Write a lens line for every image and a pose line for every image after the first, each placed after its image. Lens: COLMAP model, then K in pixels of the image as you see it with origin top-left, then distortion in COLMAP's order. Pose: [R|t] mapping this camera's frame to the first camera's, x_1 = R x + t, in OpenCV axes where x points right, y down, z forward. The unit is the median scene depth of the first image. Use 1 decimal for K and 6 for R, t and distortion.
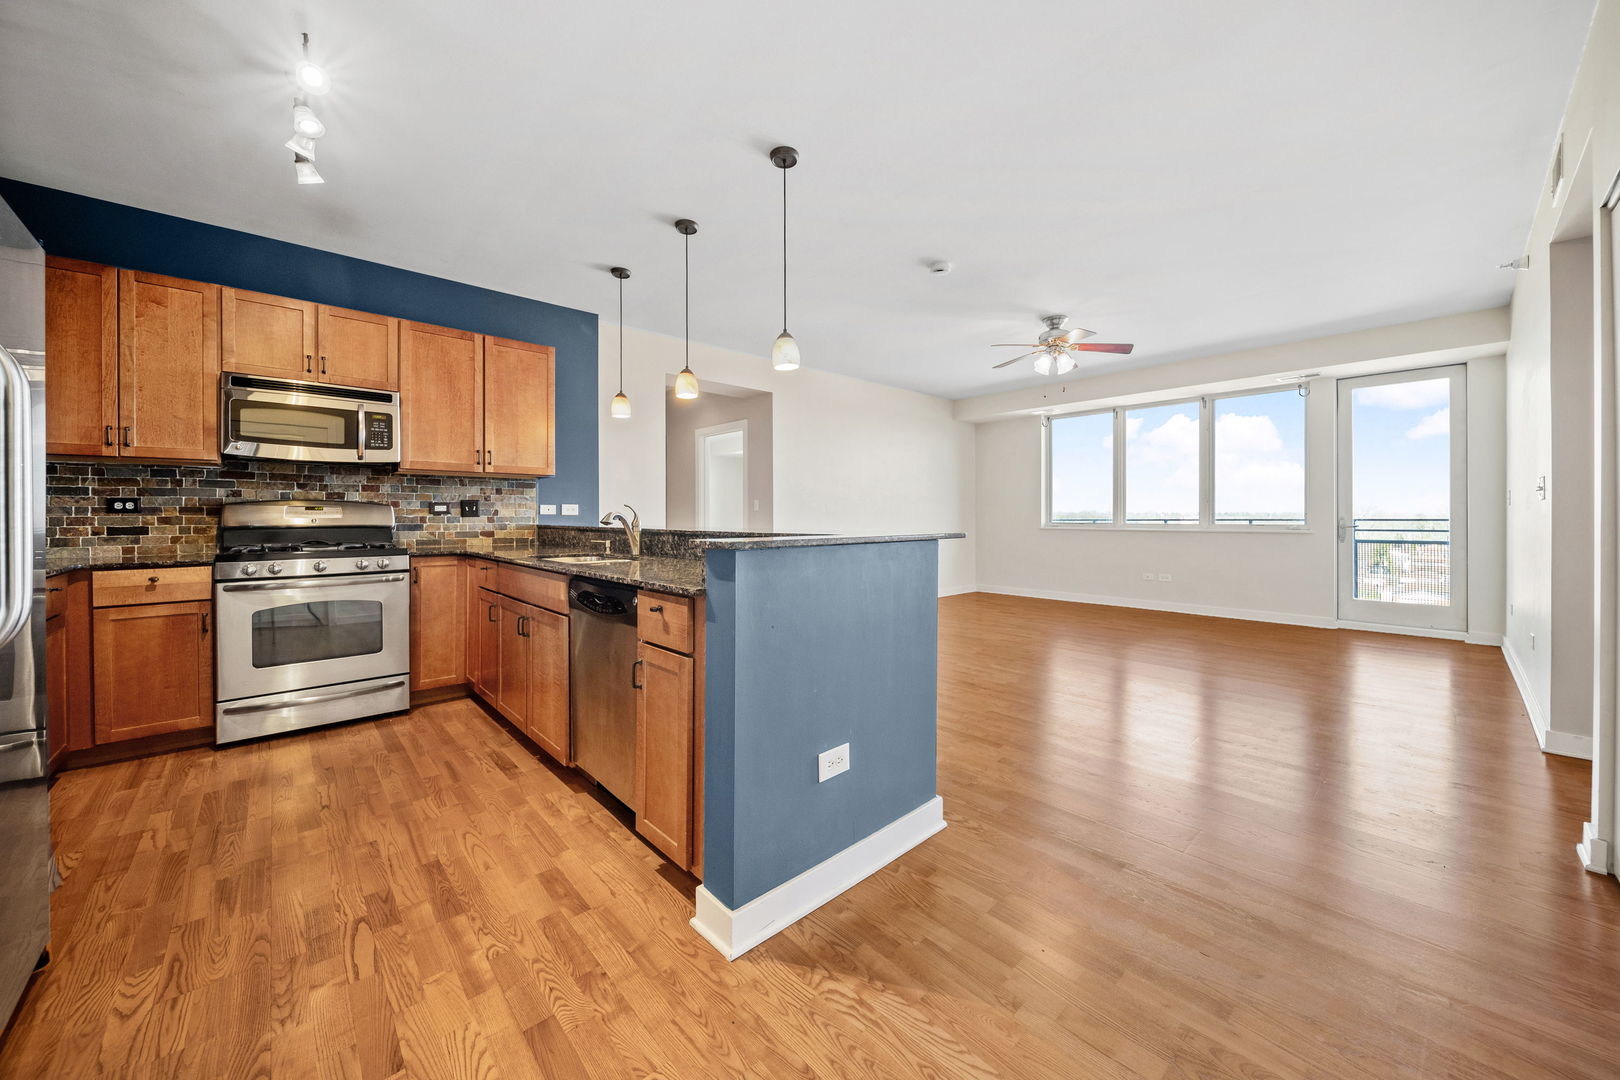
lens RADIAL K [[581.8, 0, 799.6], [0, 581.8, 517.1], [0, 0, 1]] dist [-0.000574, -0.002553]
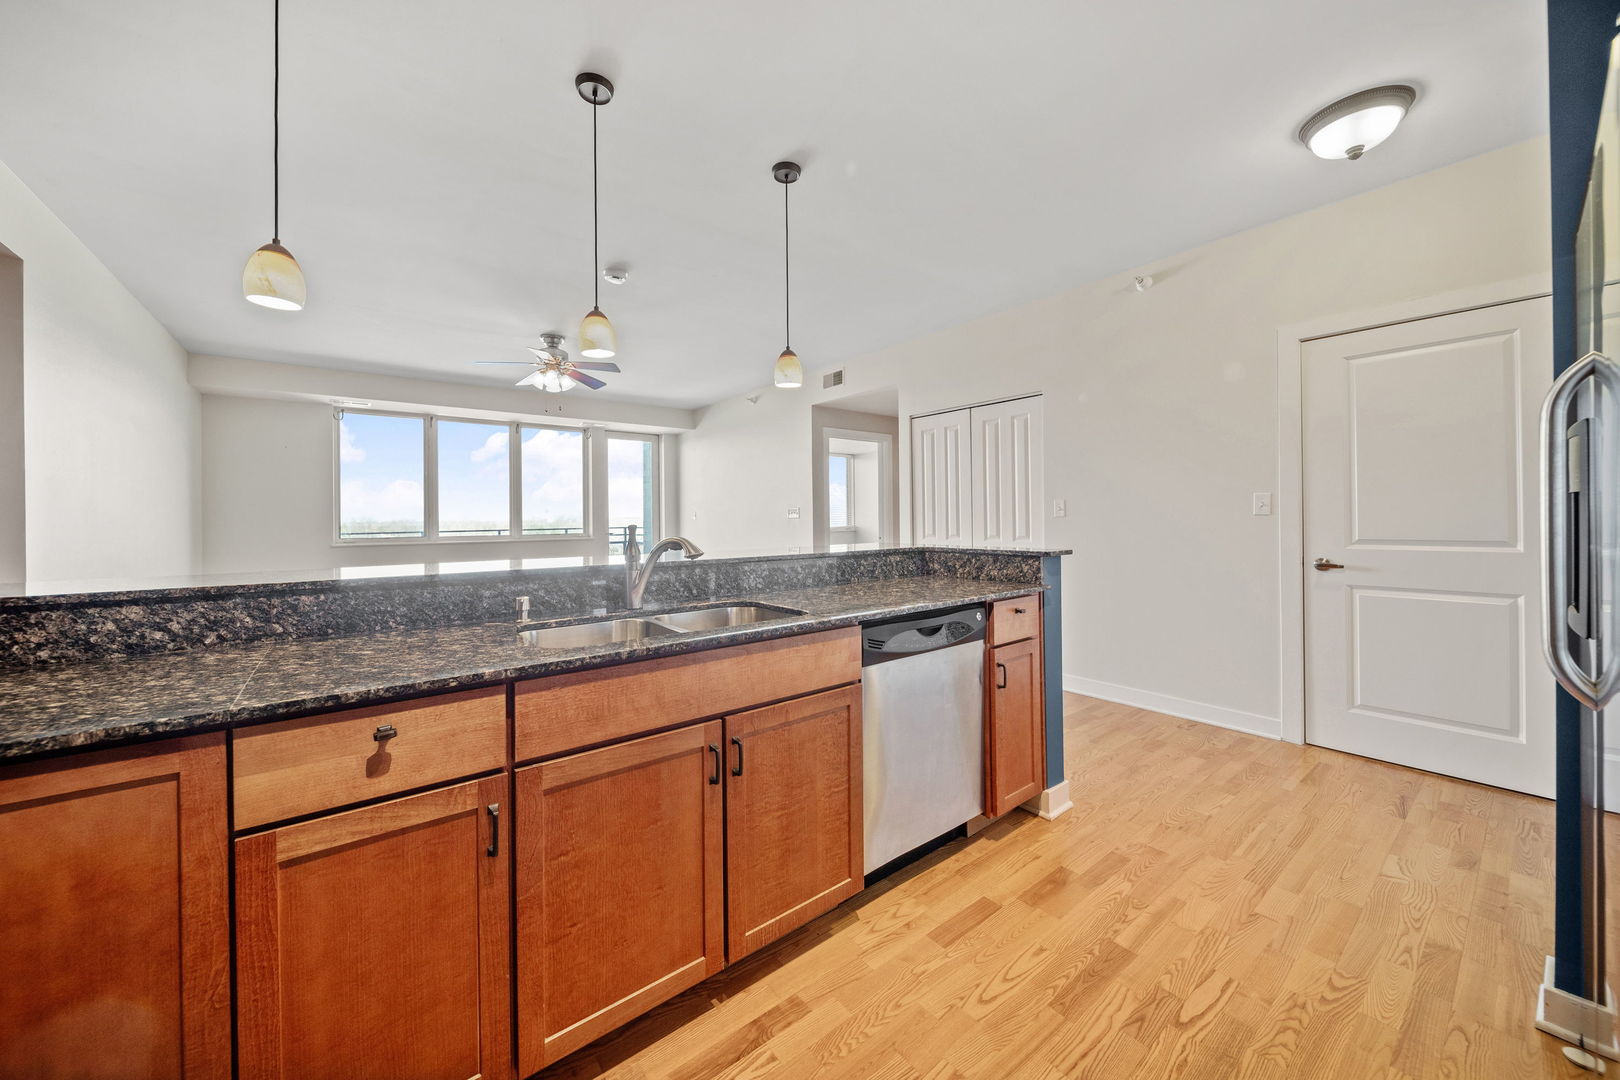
lens RADIAL K [[581.8, 0, 799.6], [0, 581.8, 517.1], [0, 0, 1]] dist [-0.000574, -0.002553]
pose [[0.078894, 0.002051, 0.996881, -0.713664], [0.010970, 0.999936, -0.002925, -0.021041], [-0.996823, 0.011166, 0.078866, 0.641266]]
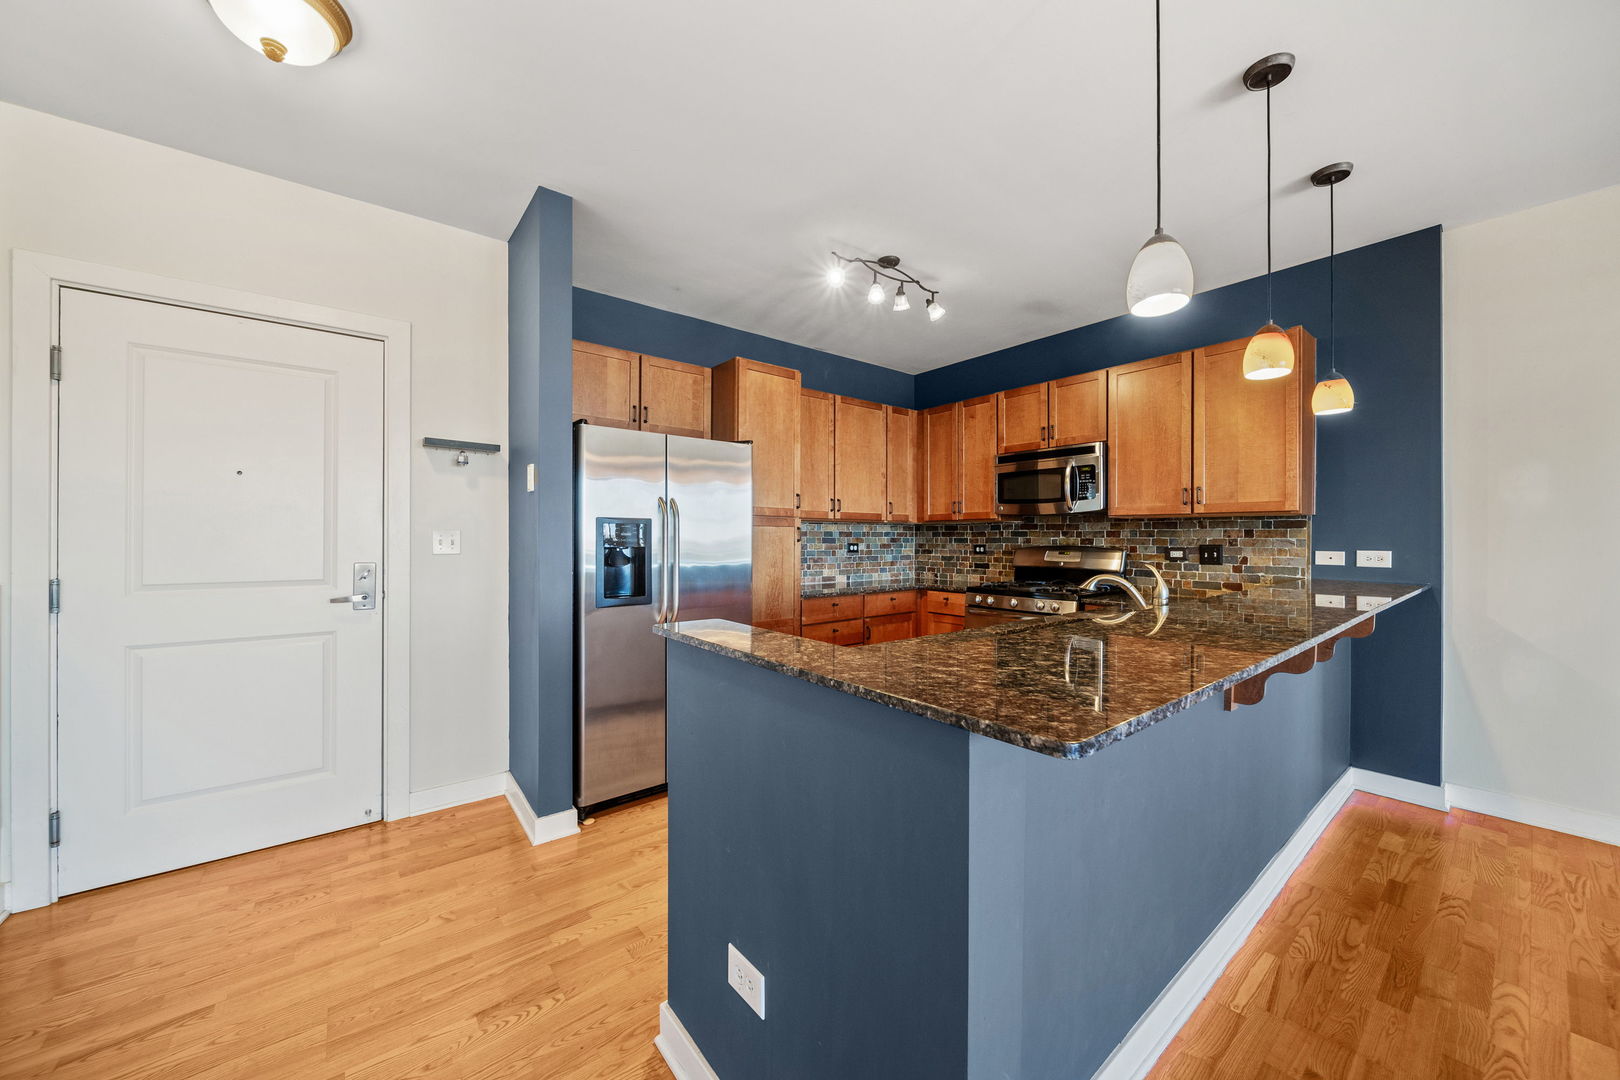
lens RADIAL K [[581.5, 0, 810.2], [0, 581.5, 533.5], [0, 0, 1]] dist [0.000107, -0.002317]
pose [[-0.057536, -0.005085, -0.998330, 0.343380], [-0.003511, 0.999982, -0.004891, -0.043846], [0.998337, 0.003224, -0.057553, 0.520852]]
